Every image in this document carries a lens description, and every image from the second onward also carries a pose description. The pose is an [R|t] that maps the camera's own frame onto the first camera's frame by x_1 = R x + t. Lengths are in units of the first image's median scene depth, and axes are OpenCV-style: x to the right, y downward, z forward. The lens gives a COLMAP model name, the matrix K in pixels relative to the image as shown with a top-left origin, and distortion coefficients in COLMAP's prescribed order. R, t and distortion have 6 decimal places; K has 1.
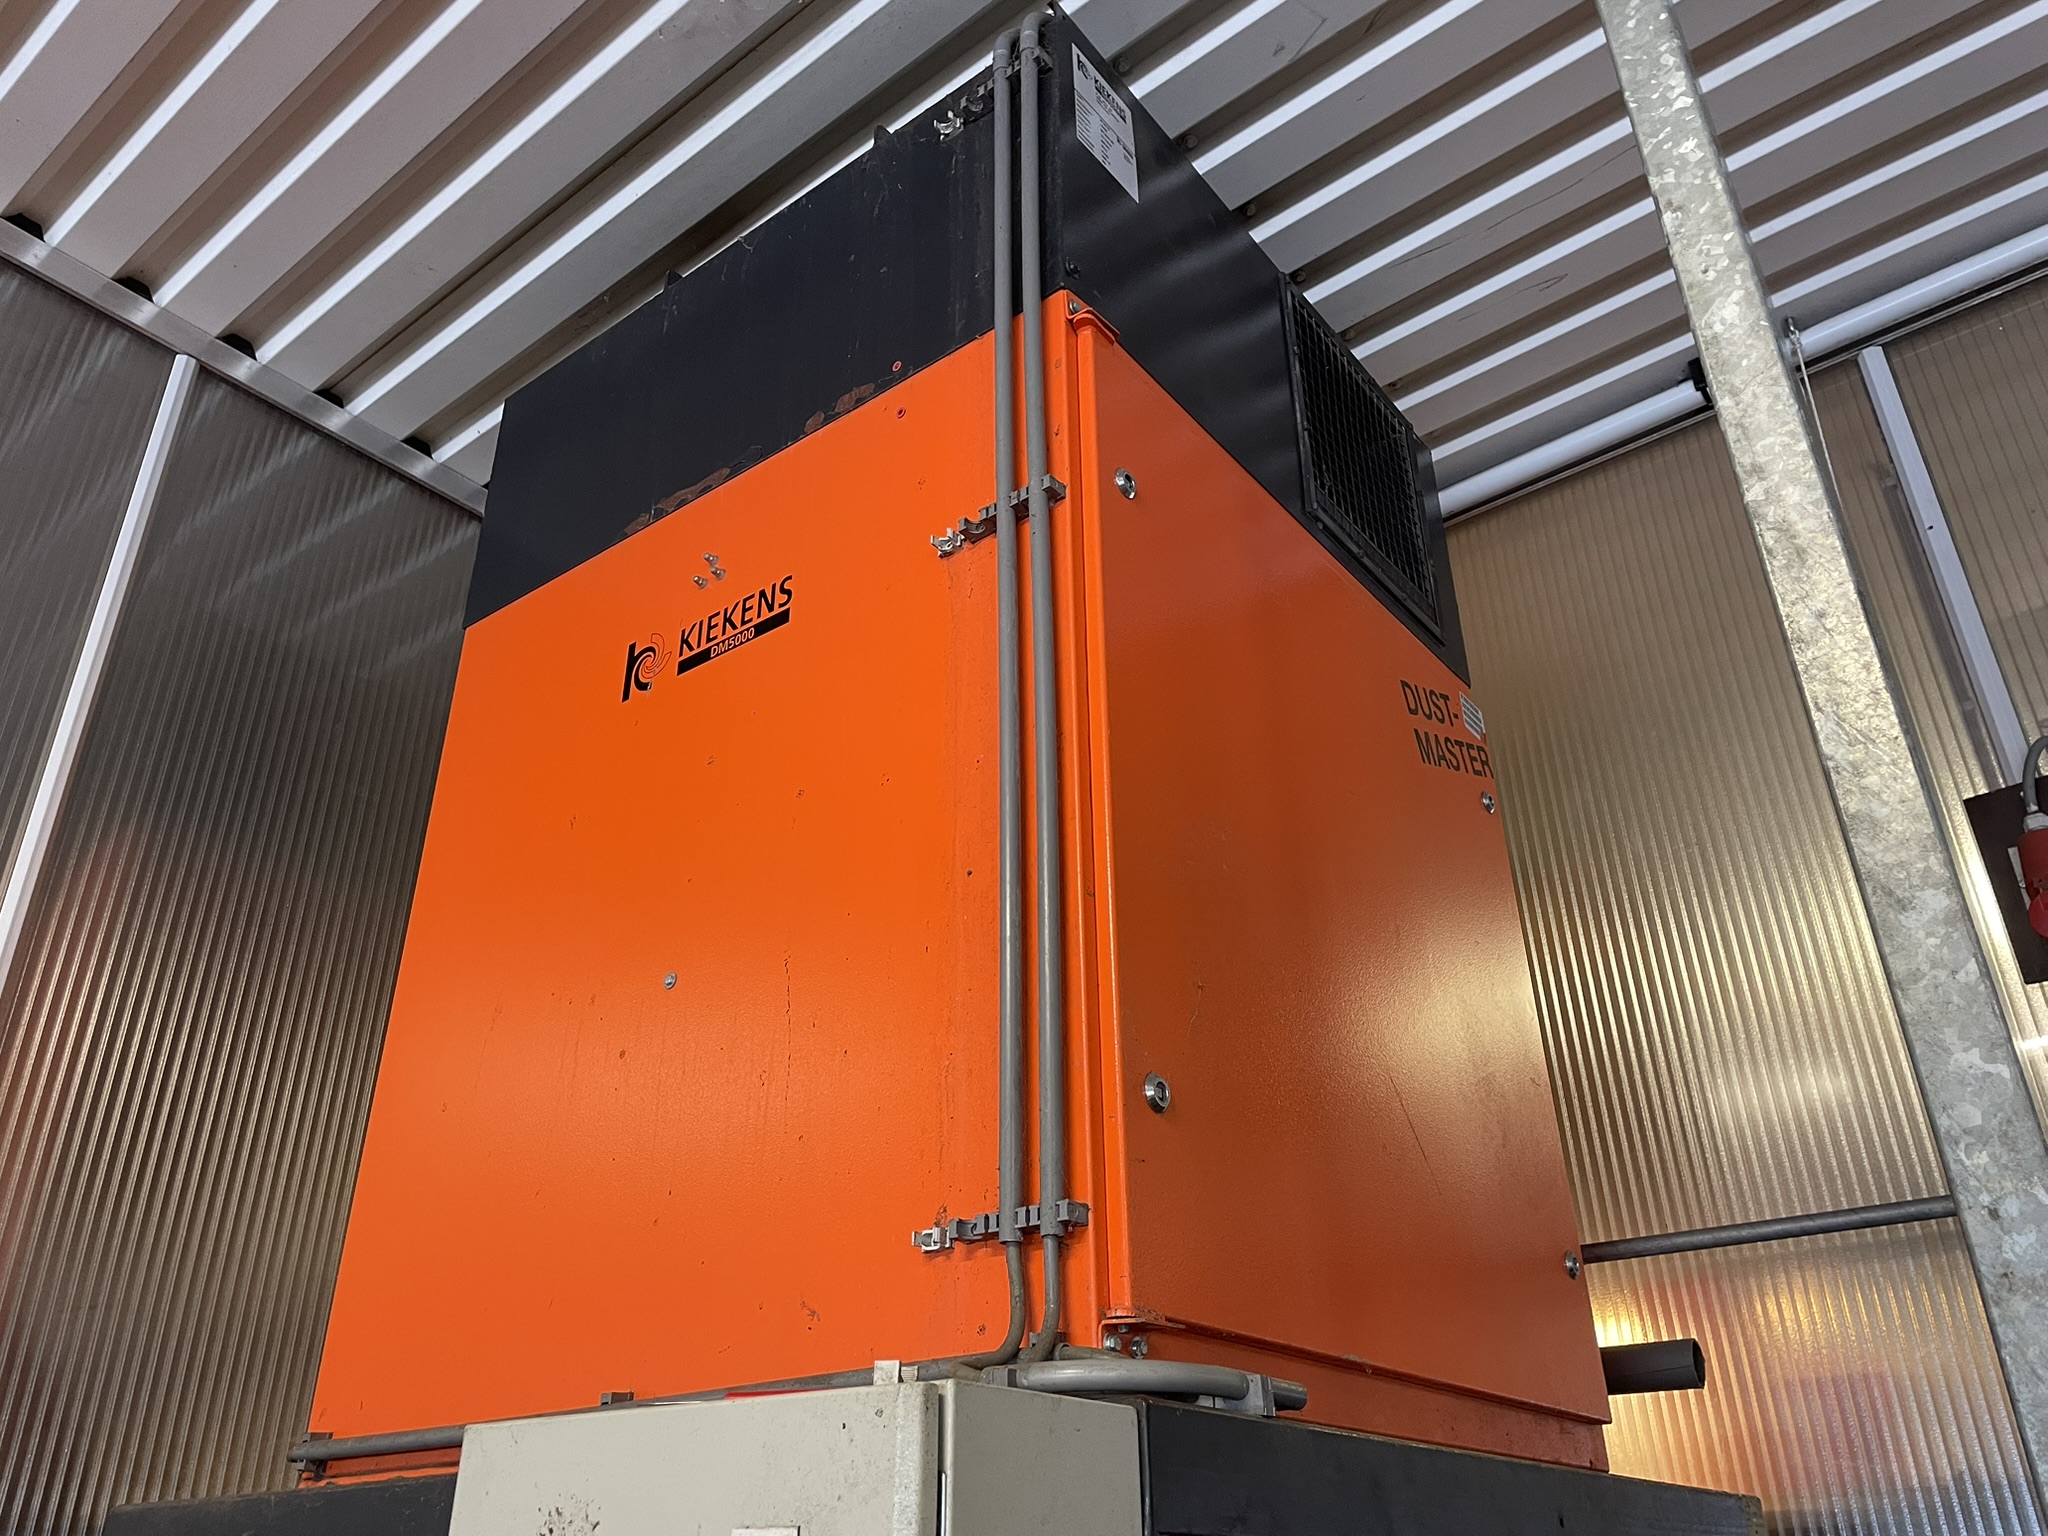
lens RADIAL K [[1532.7, 0, 1021.4], [0, 1532.7, 778.1], [0, 0, 1]] dist [0.090106, -0.099813]
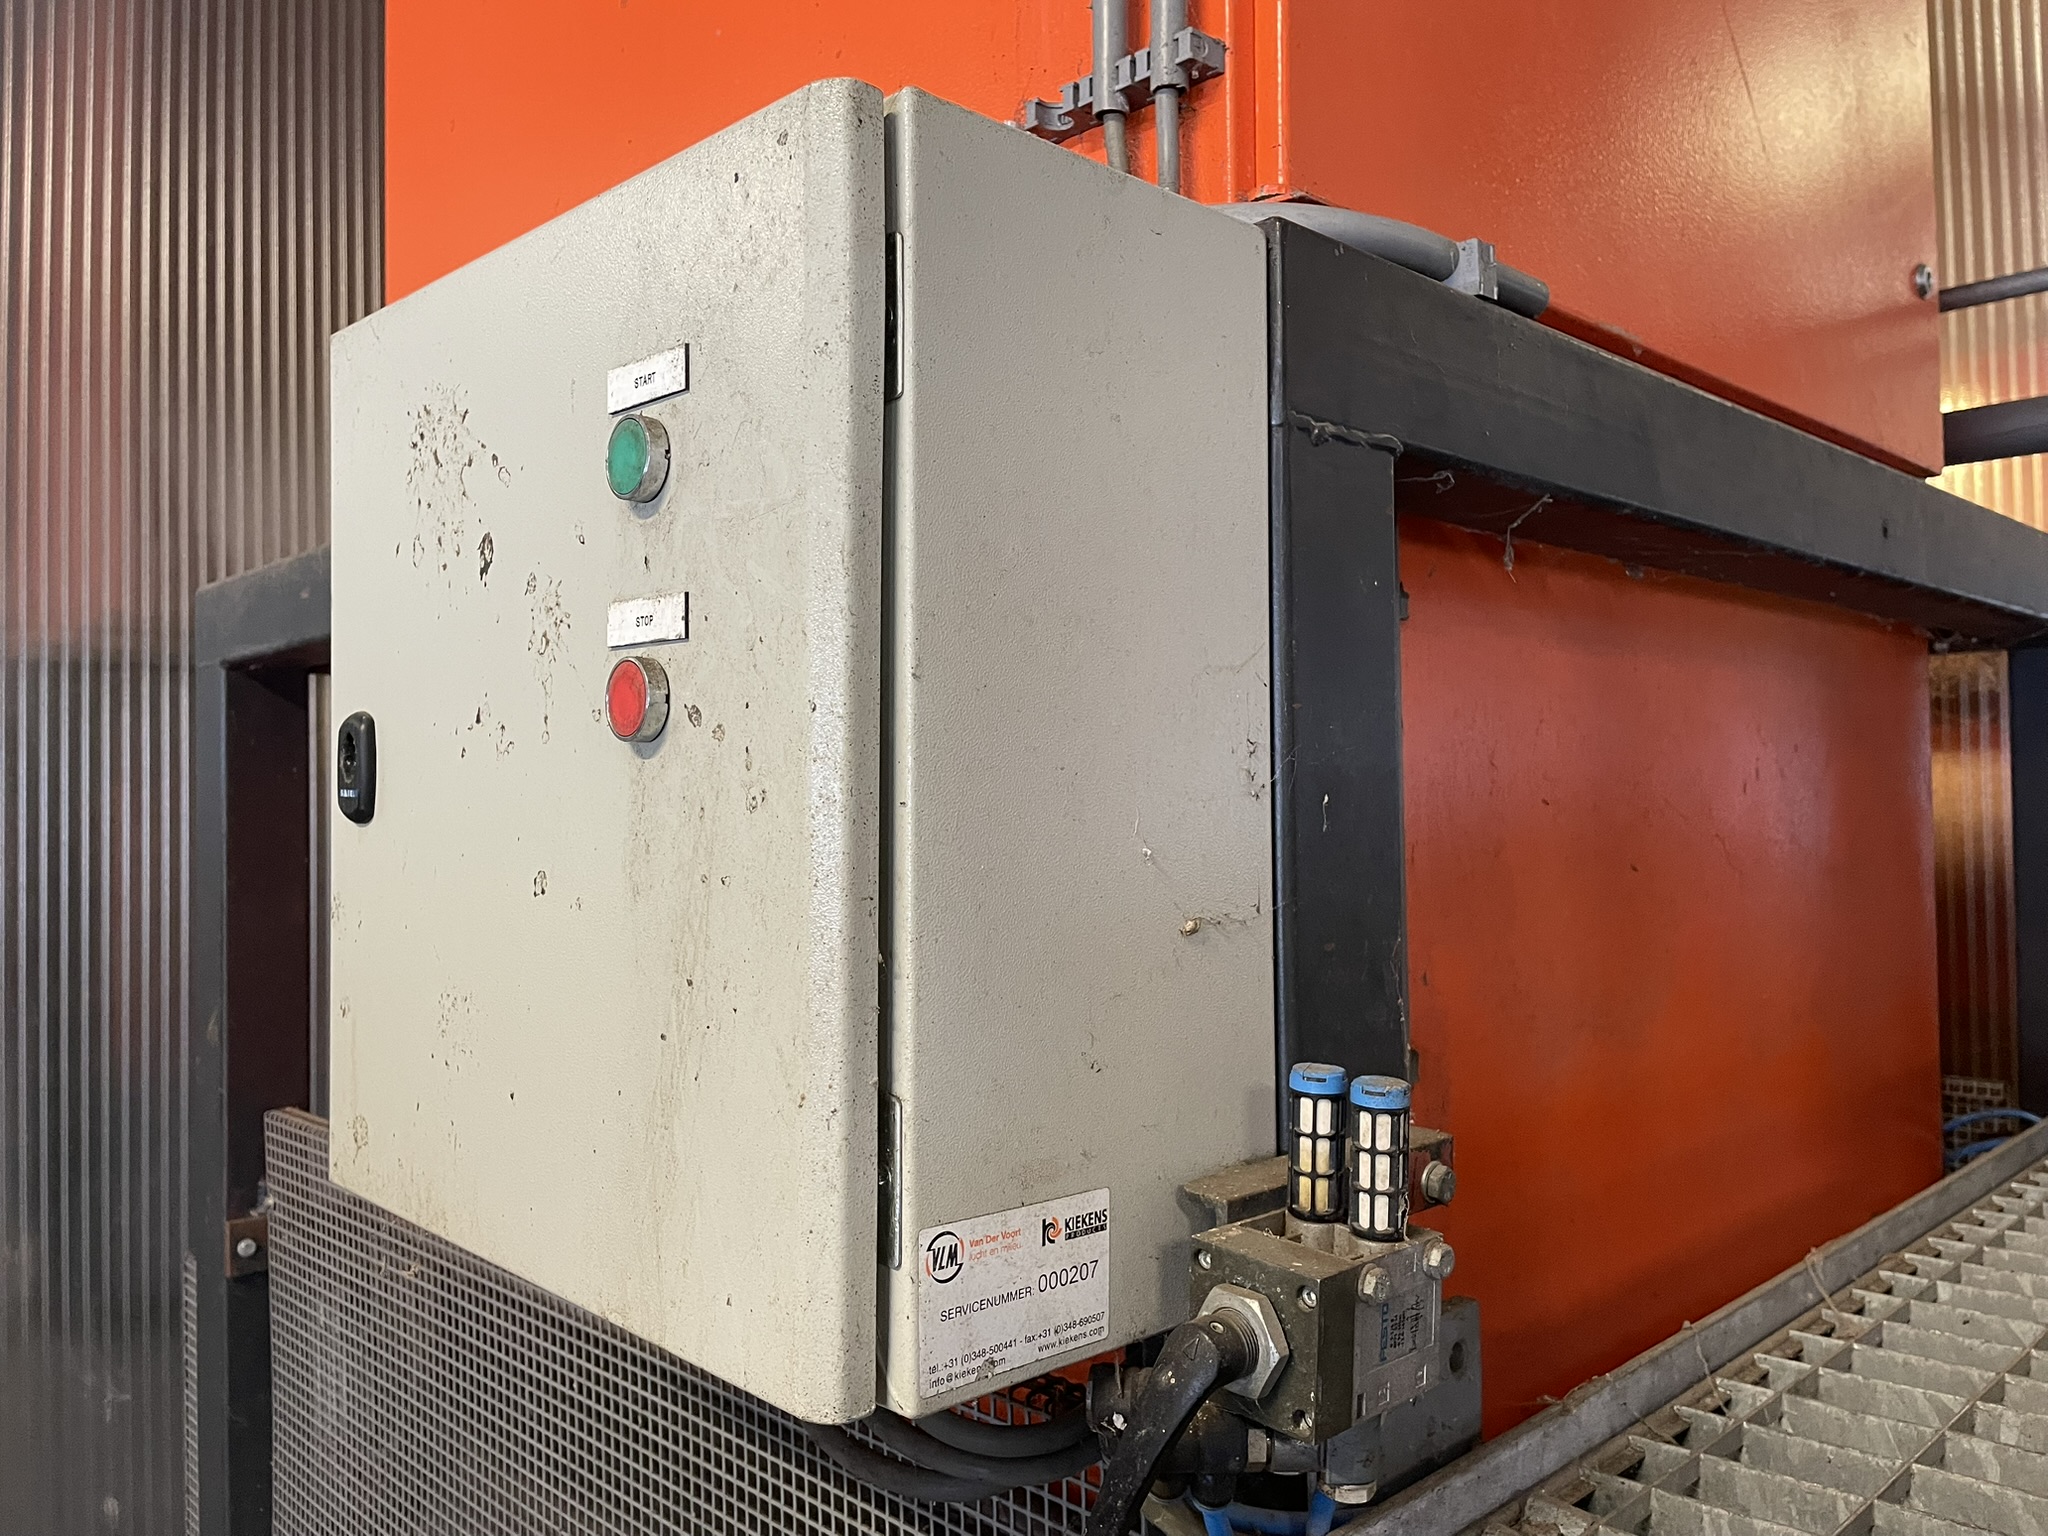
lens RADIAL K [[1532.7, 0, 1029.0], [0, 1532.7, 757.7], [0, 0, 1]] dist [0.090106, -0.099813]
pose [[0.988993, -0.007878, -0.147753, 0.056751], [0.073487, 0.892866, 0.444286, 0.251628], [0.128423, -0.450254, 0.883617, 0.274832]]
